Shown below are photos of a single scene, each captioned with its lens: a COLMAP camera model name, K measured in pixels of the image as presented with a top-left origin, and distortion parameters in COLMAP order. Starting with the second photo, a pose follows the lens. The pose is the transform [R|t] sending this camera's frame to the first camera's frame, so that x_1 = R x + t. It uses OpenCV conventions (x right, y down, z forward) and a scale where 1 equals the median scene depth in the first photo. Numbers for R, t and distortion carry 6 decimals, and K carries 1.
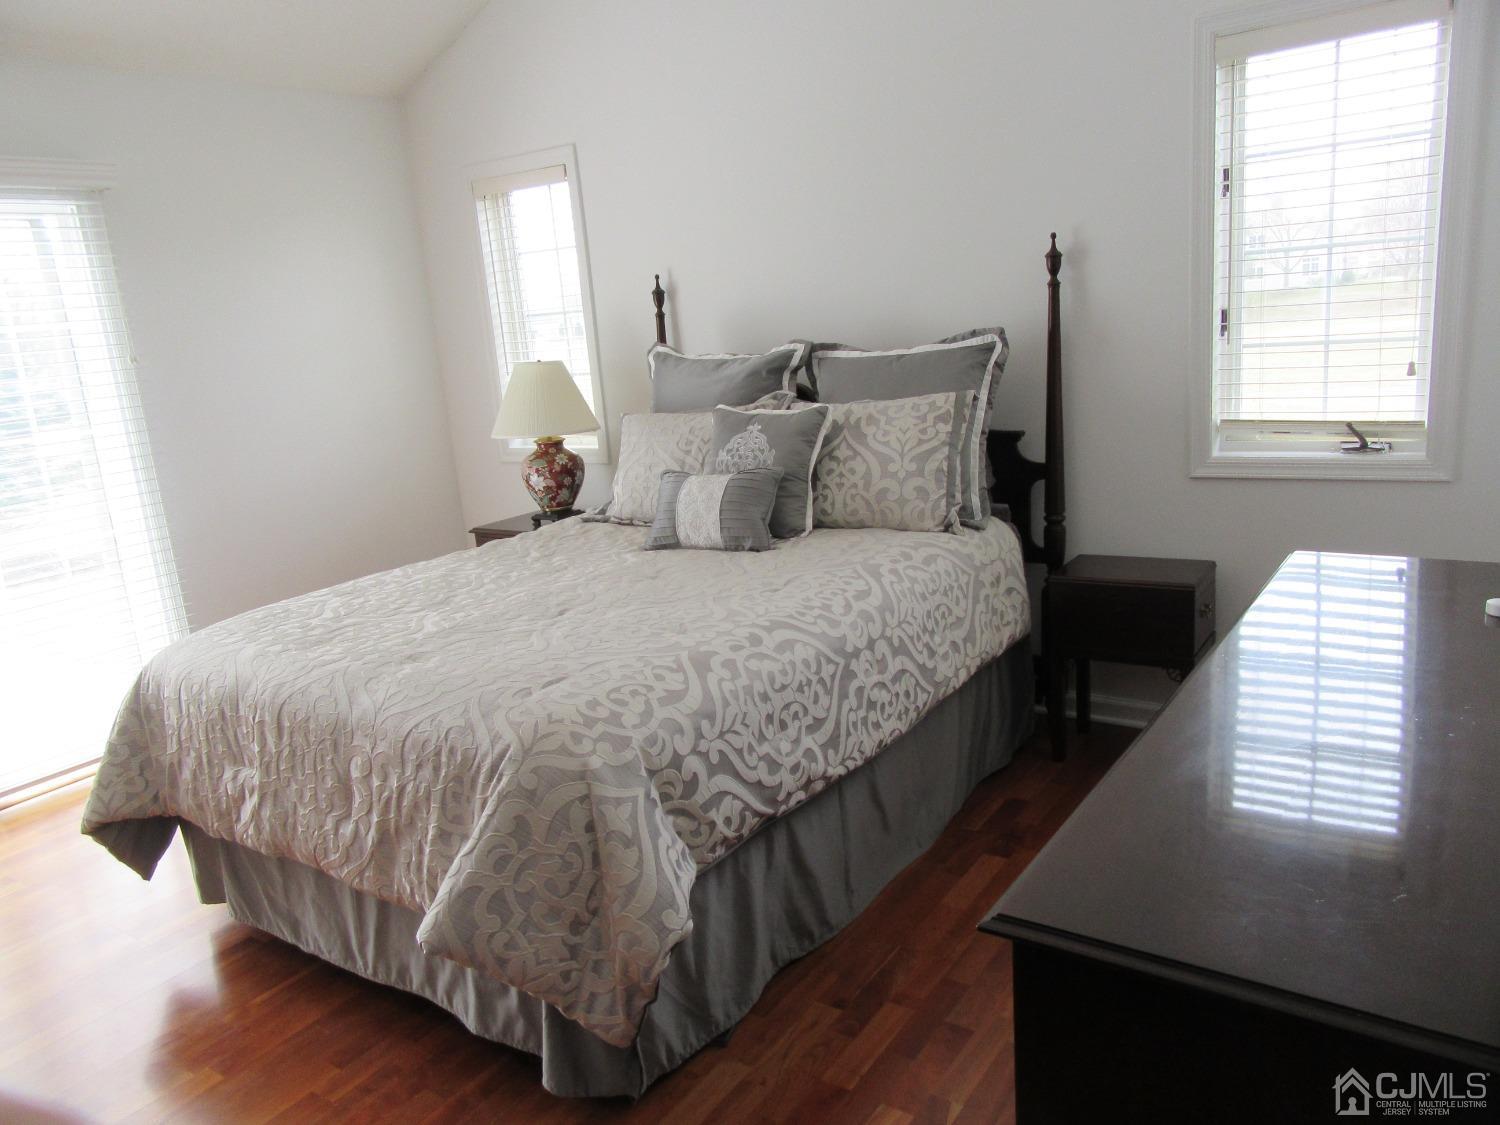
lens RADIAL K [[1114.3, 0, 755.5], [0, 1114.3, 571.9], [0, 0, 1]] dist [-0.015083, 0.016236]
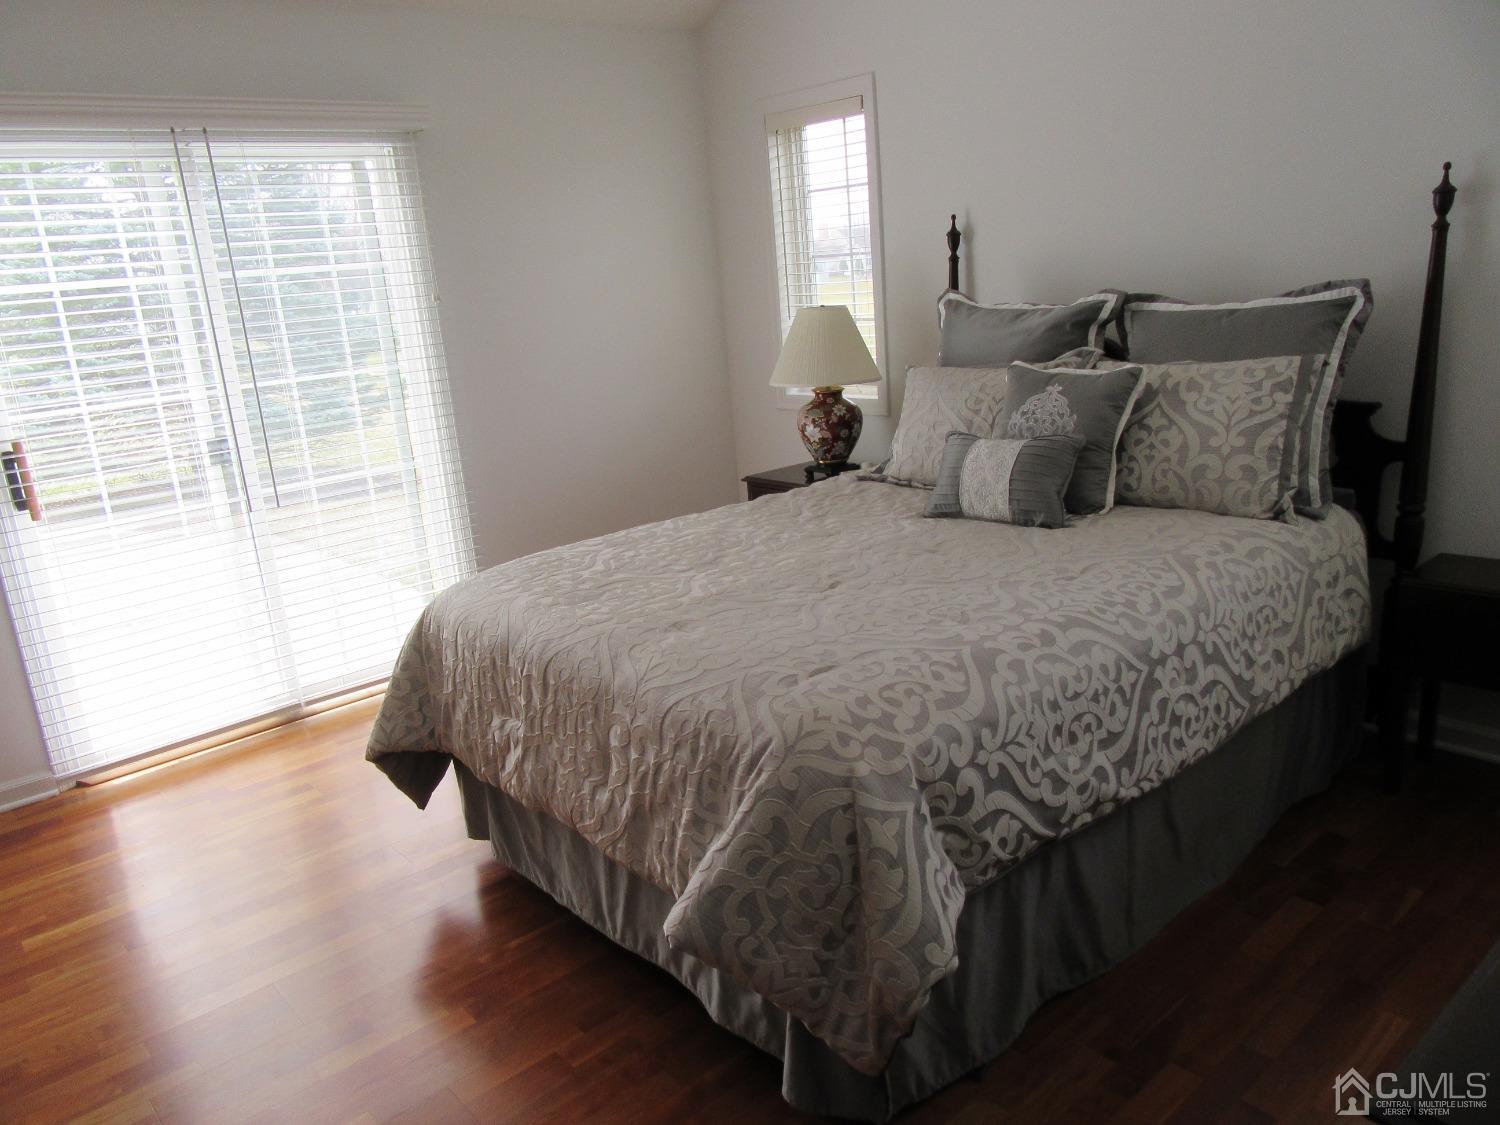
lens RADIAL K [[1114.3, 0, 750.8], [0, 1114.3, 572.6], [0, 0, 1]] dist [-0.015083, 0.016236]
pose [[0.969551, 0.074038, -0.233429, -0.020393], [-0.060865, 0.996146, 0.063150, -0.025646], [0.237205, -0.047020, 0.970321, 0.066817]]
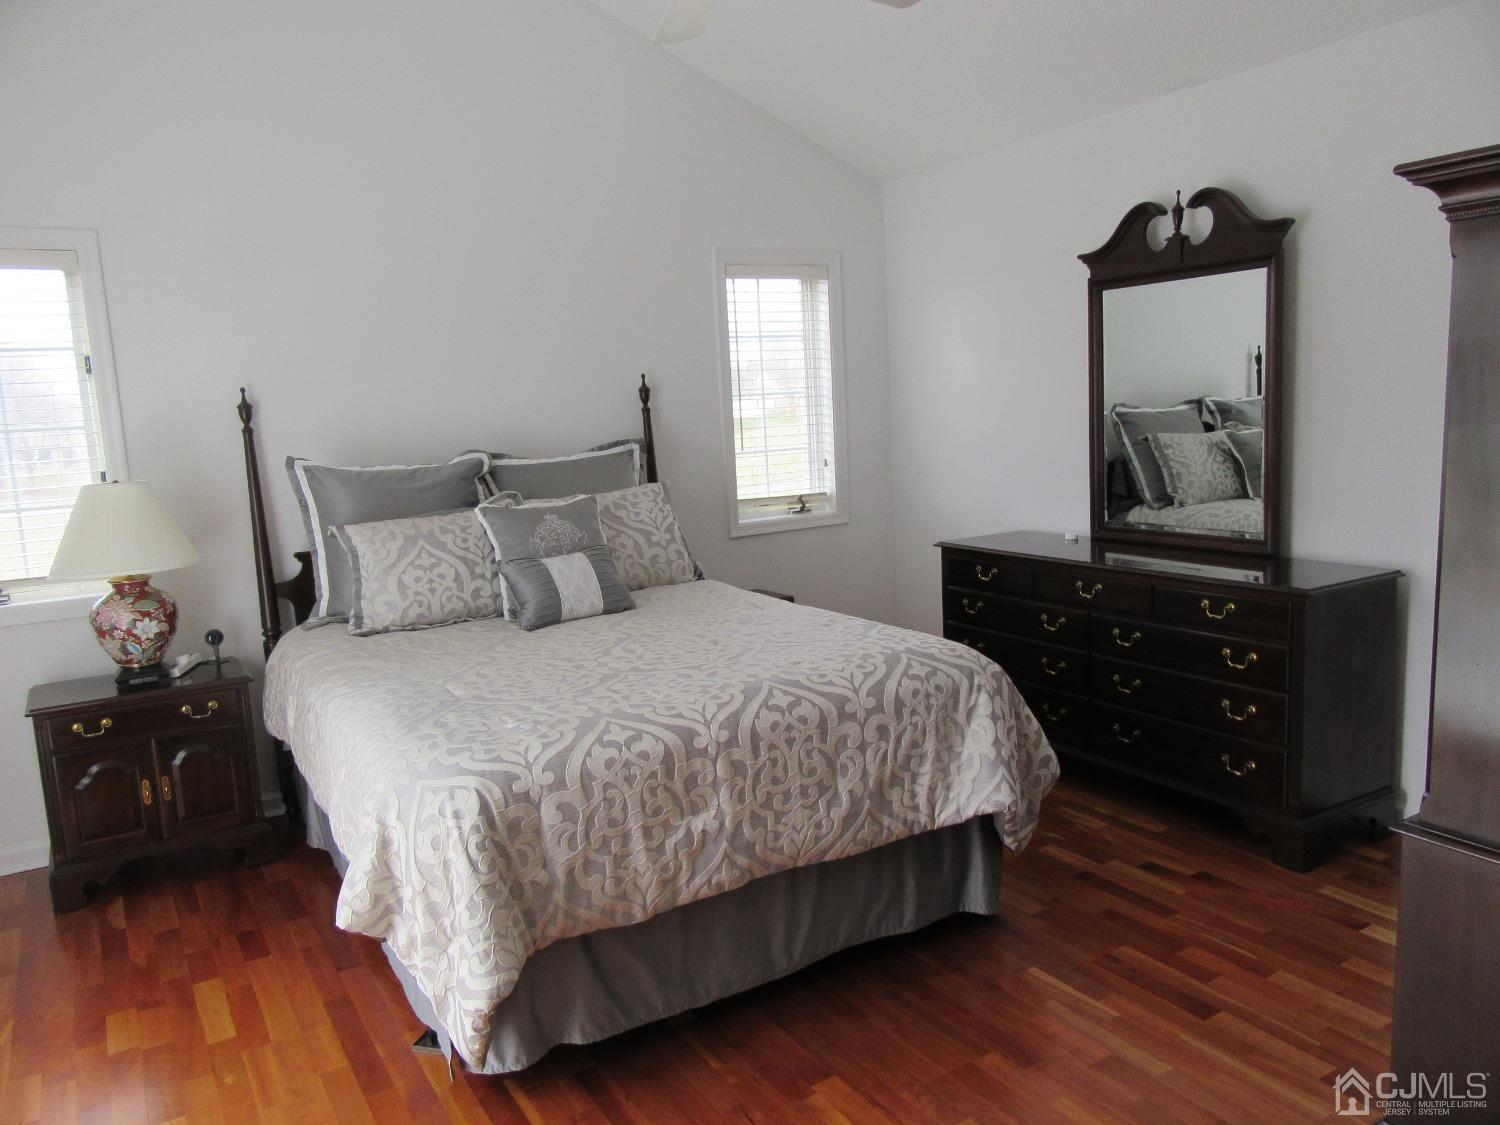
lens RADIAL K [[1114.3, 0, 754.9], [0, 1114.3, 557.8], [0, 0, 1]] dist [-0.015083, 0.016236]
pose [[0.395217, -0.066961, 0.916144, -1.094395], [0.232803, 0.972080, -0.029380, -0.006844], [-0.888598, 0.224892, 0.399772, 0.408802]]
